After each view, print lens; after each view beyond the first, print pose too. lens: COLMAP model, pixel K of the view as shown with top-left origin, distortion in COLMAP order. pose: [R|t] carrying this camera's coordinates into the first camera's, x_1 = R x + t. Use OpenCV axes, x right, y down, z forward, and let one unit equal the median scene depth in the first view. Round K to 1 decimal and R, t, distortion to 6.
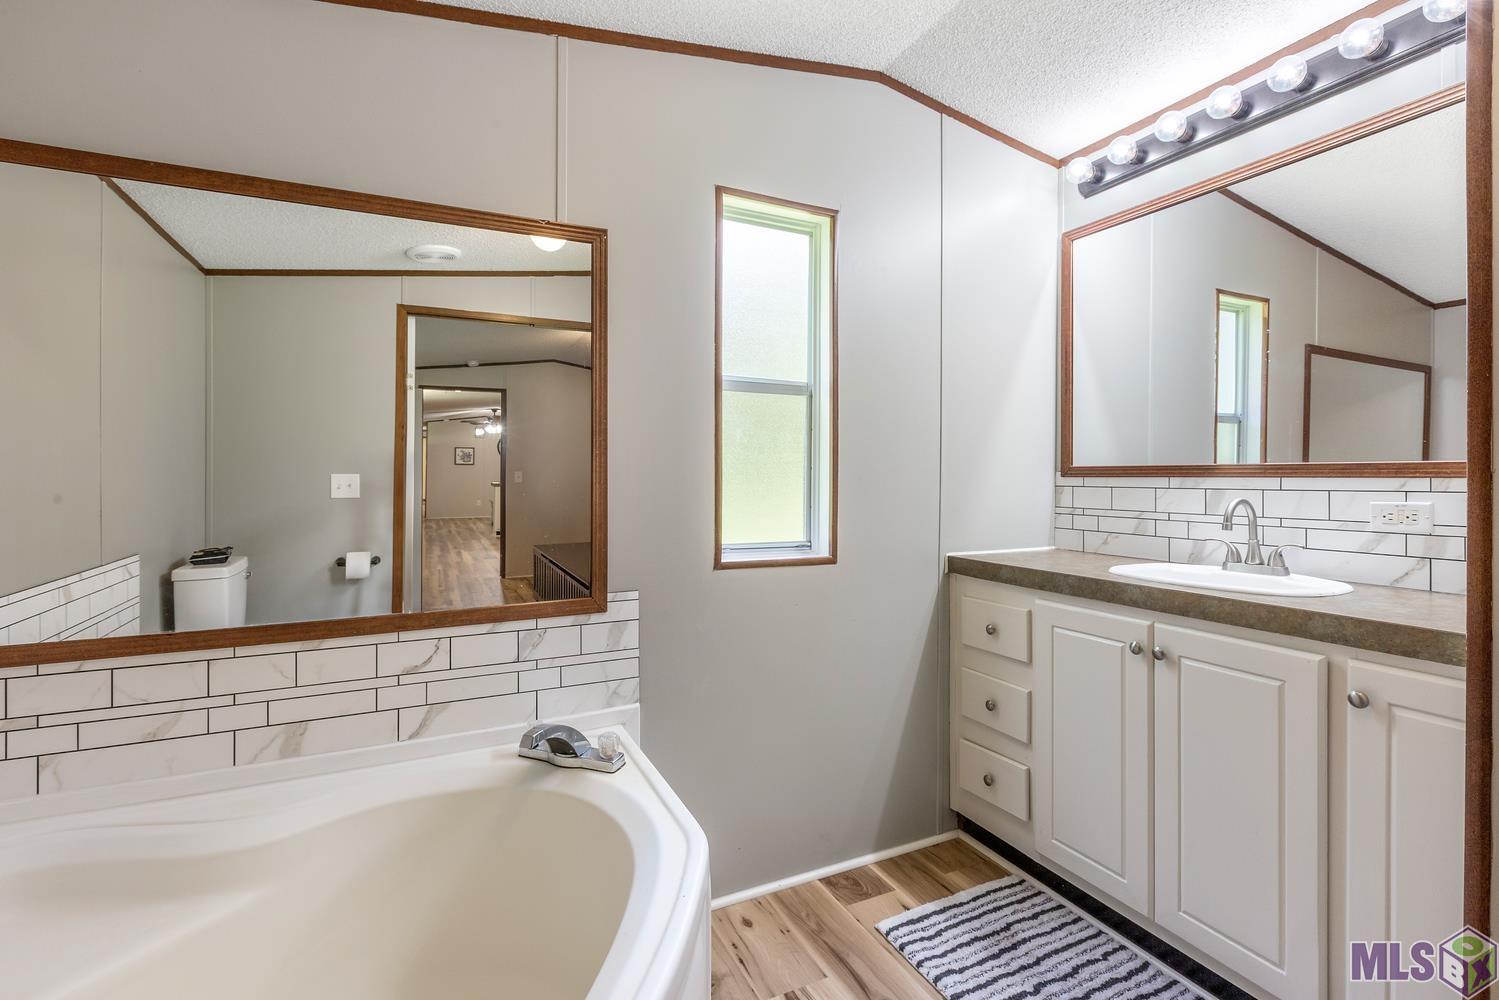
lens RADIAL K [[687.7, 0, 771.7], [0, 687.7, 476.2], [0, 0, 1]] dist [0.000258, 0.000226]
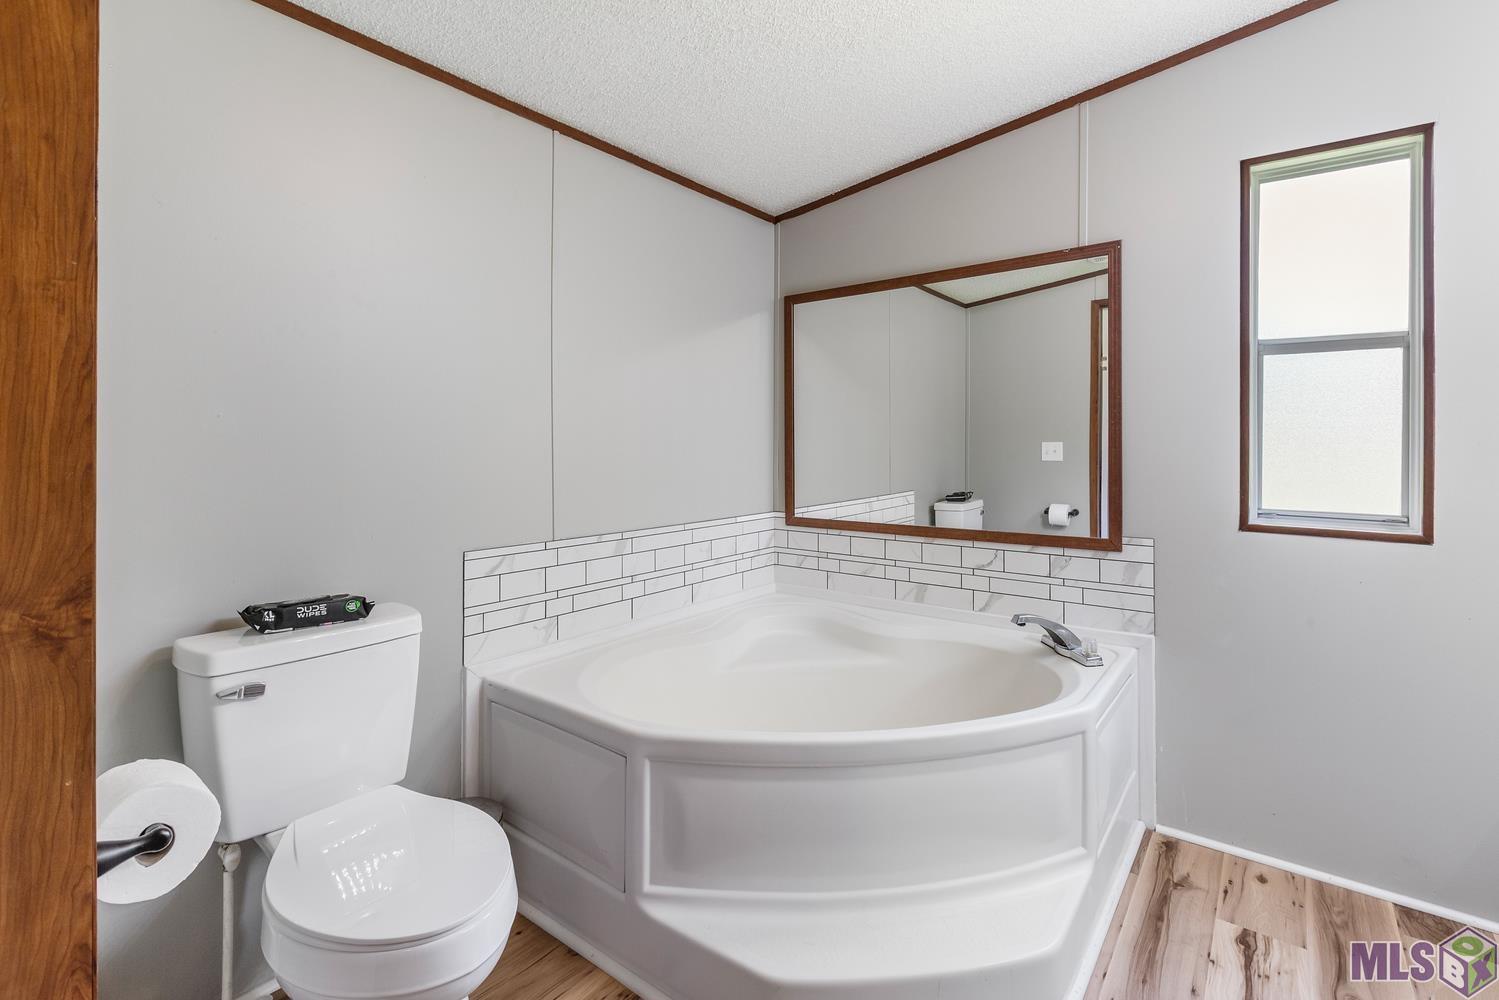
lens RADIAL K [[687.7, 0, 763.2], [0, 687.7, 445.0], [0, 0, 1]] dist [0.000258, 0.000226]
pose [[0.460478, -0.001936, -0.887669, 0.548836], [-0.000483, 0.999997, -0.002431, 0.010082], [0.887671, 0.001548, 0.460476, -0.128733]]
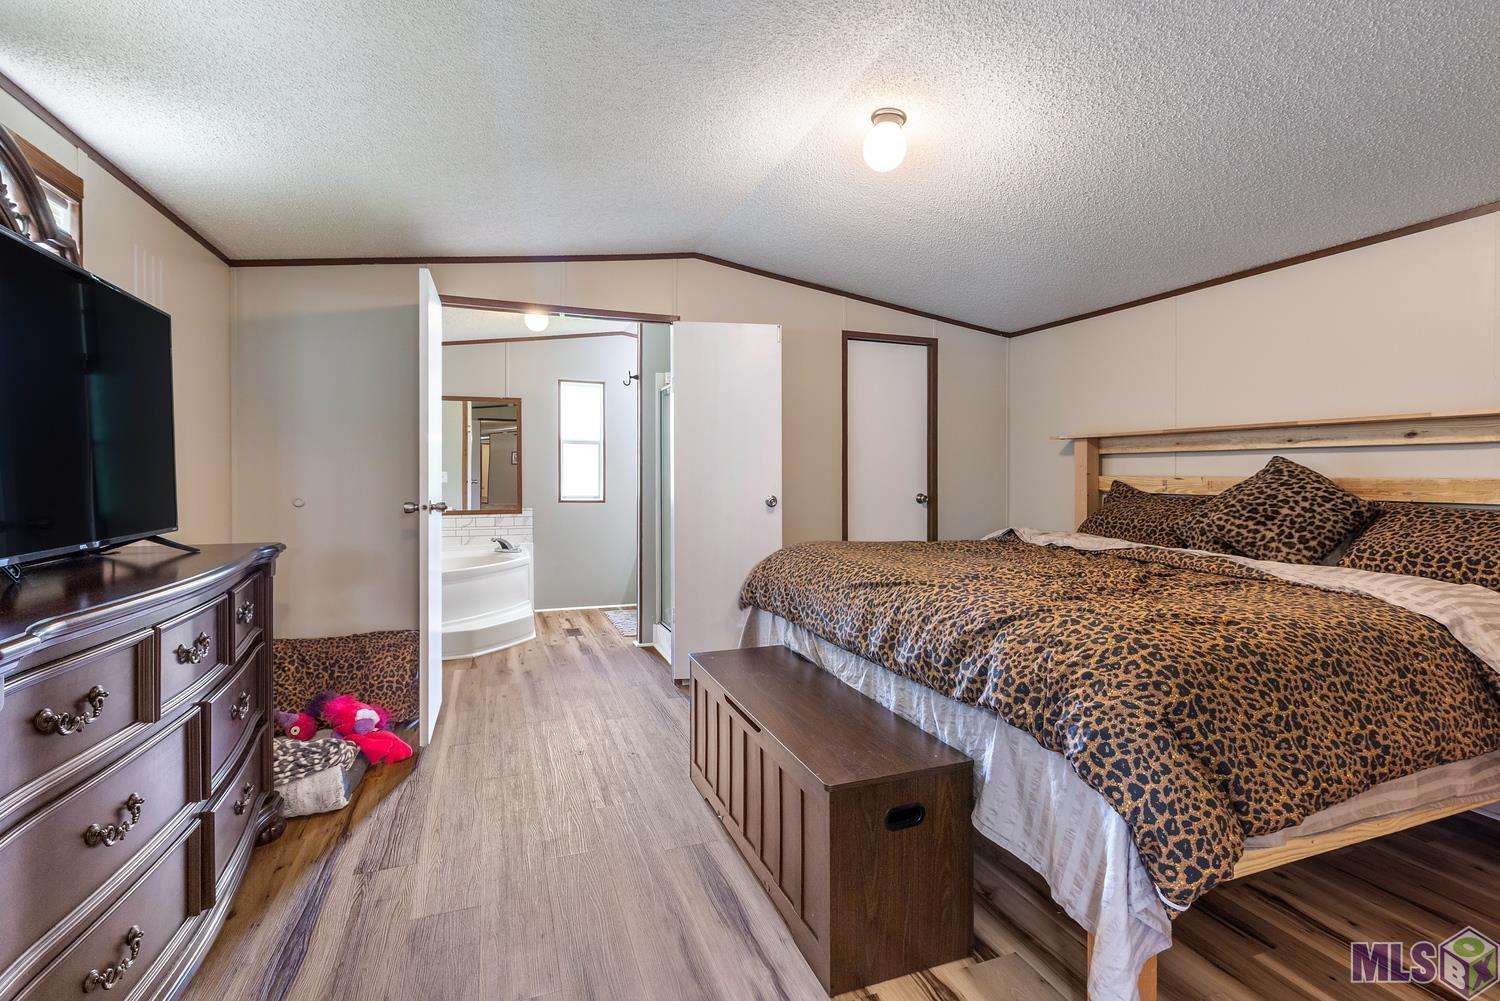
lens RADIAL K [[688.1, 0, 753.5], [0, 688.1, 491.6], [0, 0, 1]] dist [0.000258, 0.000226]
pose [[0.996302, 0.000593, -0.085914, 1.141197], [0.001184, 0.999786, 0.020638, 0.025323], [0.085908, -0.020664, 0.996089, -2.171037]]
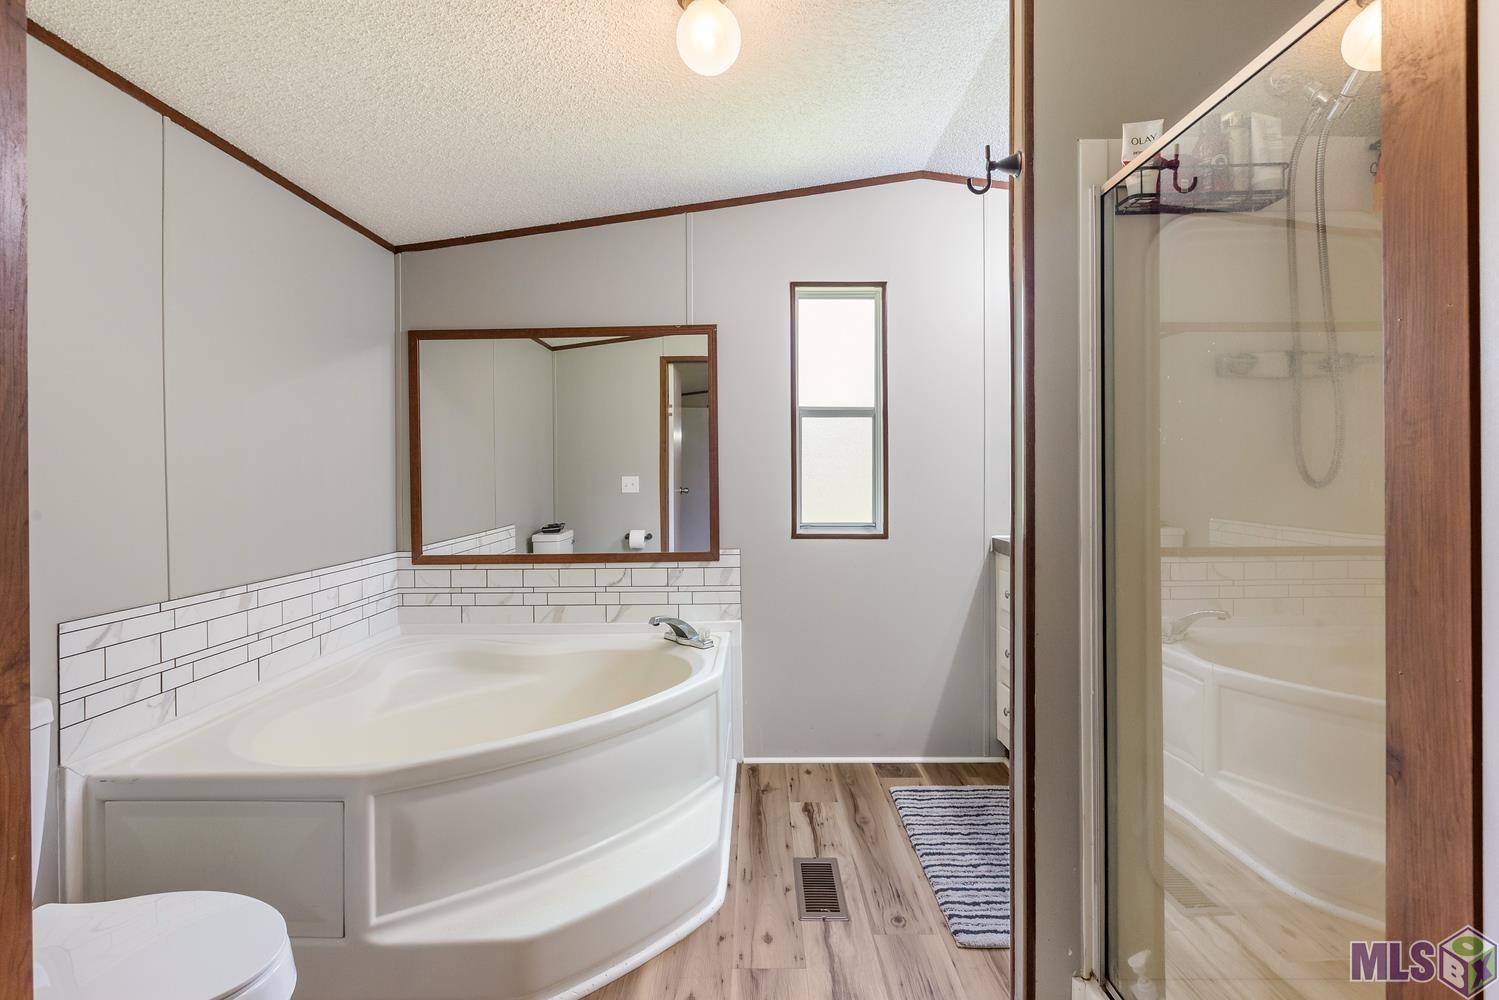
lens RADIAL K [[687.7, 0, 761.2], [0, 687.7, 481.2], [0, 0, 1]] dist [0.000258, 0.000226]
pose [[0.901996, -0.006487, -0.431695, 0.546197], [0.009975, 0.999933, 0.005816, 0.001314], [0.431629, -0.009553, 0.902001, -0.414190]]
